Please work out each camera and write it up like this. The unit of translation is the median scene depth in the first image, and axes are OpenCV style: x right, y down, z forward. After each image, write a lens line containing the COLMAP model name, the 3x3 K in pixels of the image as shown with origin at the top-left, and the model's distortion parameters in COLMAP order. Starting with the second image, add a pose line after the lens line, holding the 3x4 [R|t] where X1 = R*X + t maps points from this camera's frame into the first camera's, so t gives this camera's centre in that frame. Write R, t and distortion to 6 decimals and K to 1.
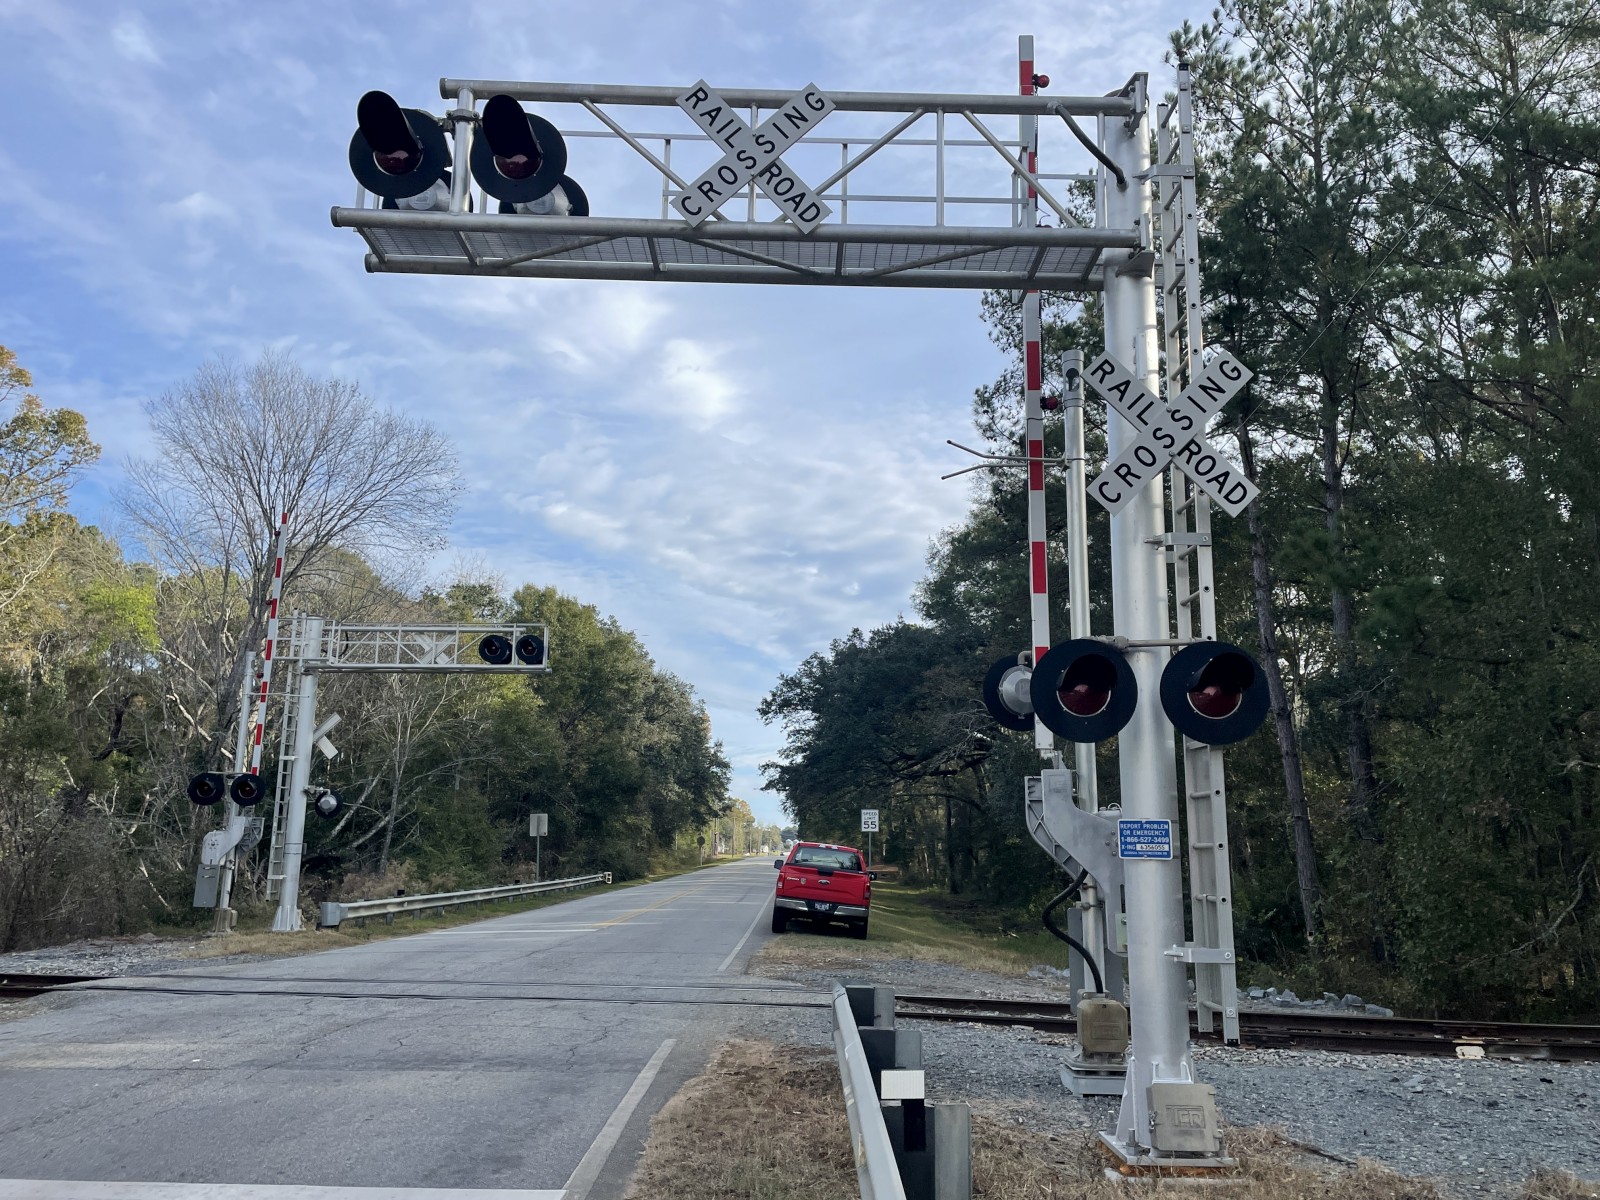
lens RADIAL K [[1219.7, 0, 800.0], [0, 1219.7, 600.0], [0, 0, 1]] dist [-0.006709, -0.164859]
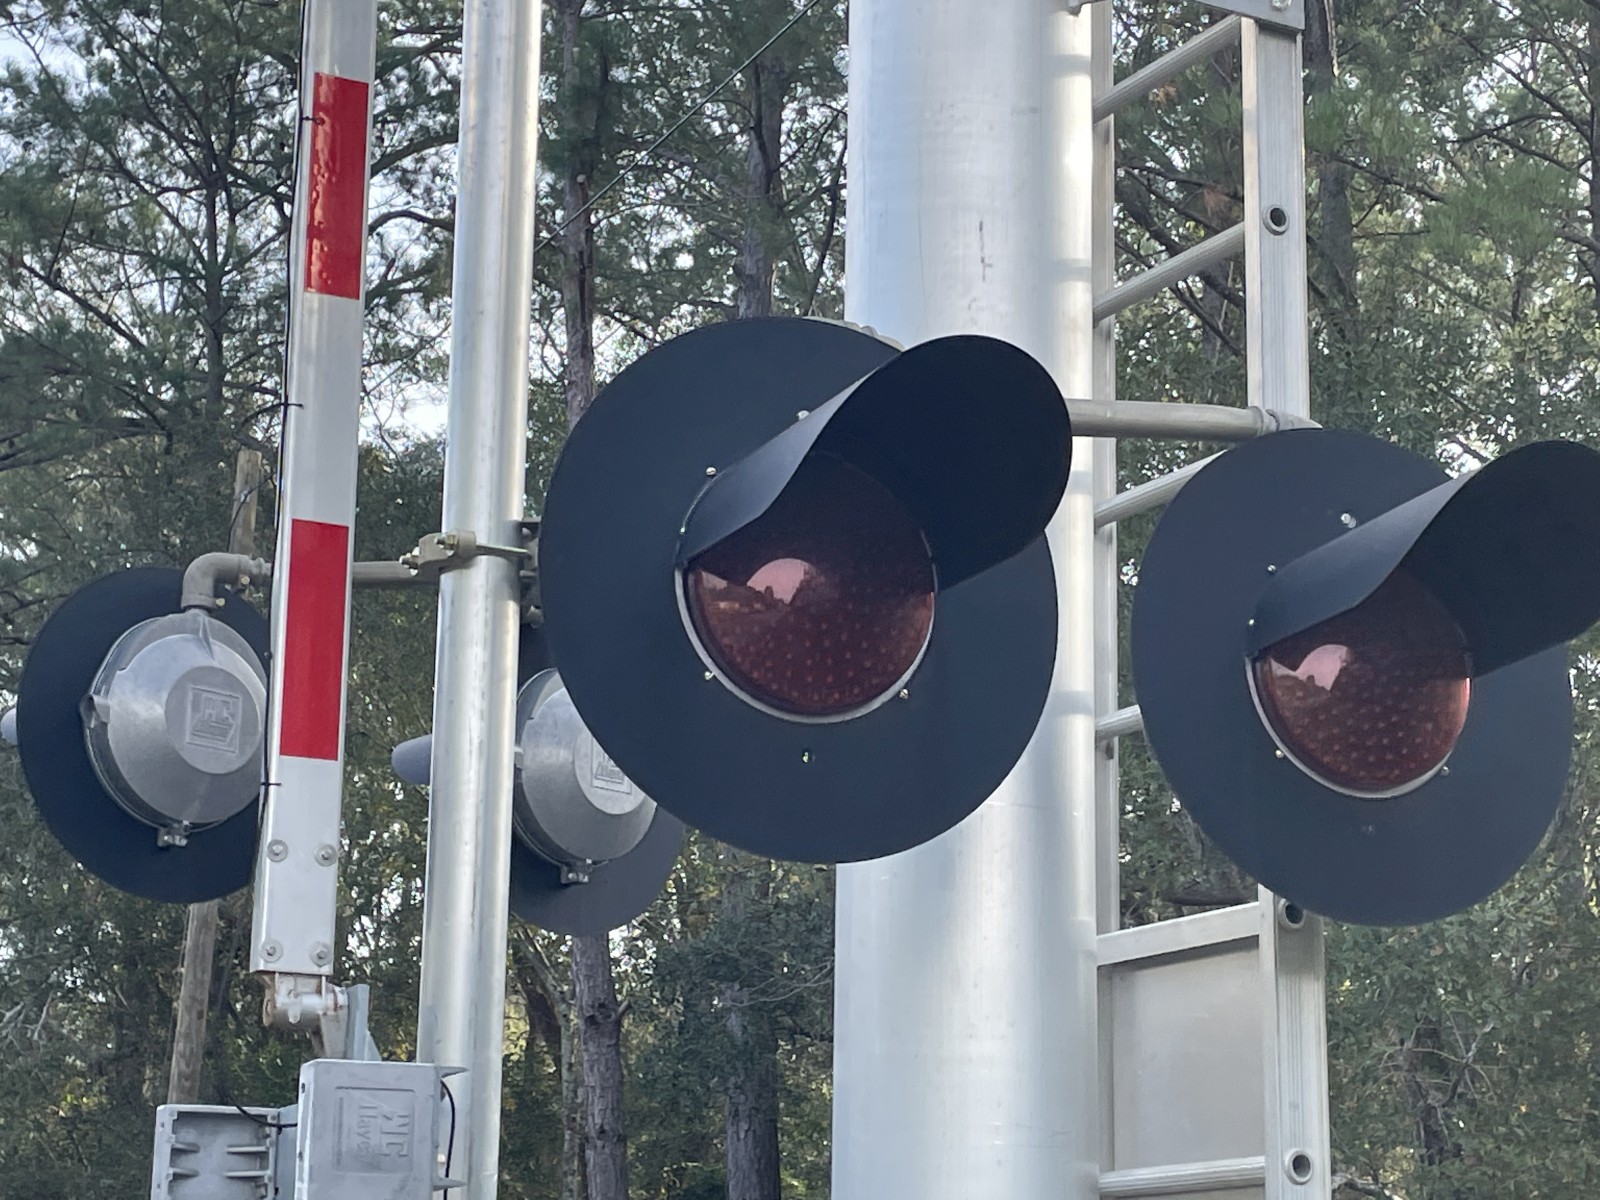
lens RADIAL K [[3158.8, 0, 800.0], [0, 3158.8, 600.0], [0, 0, 1]] dist [0.015354, 0.052971]
pose [[0.877345, 0.115747, 0.465691, 0.004773], [-0.093630, 0.993112, -0.070439, 0.078548], [-0.470637, 0.018197, 0.882139, 0.406599]]
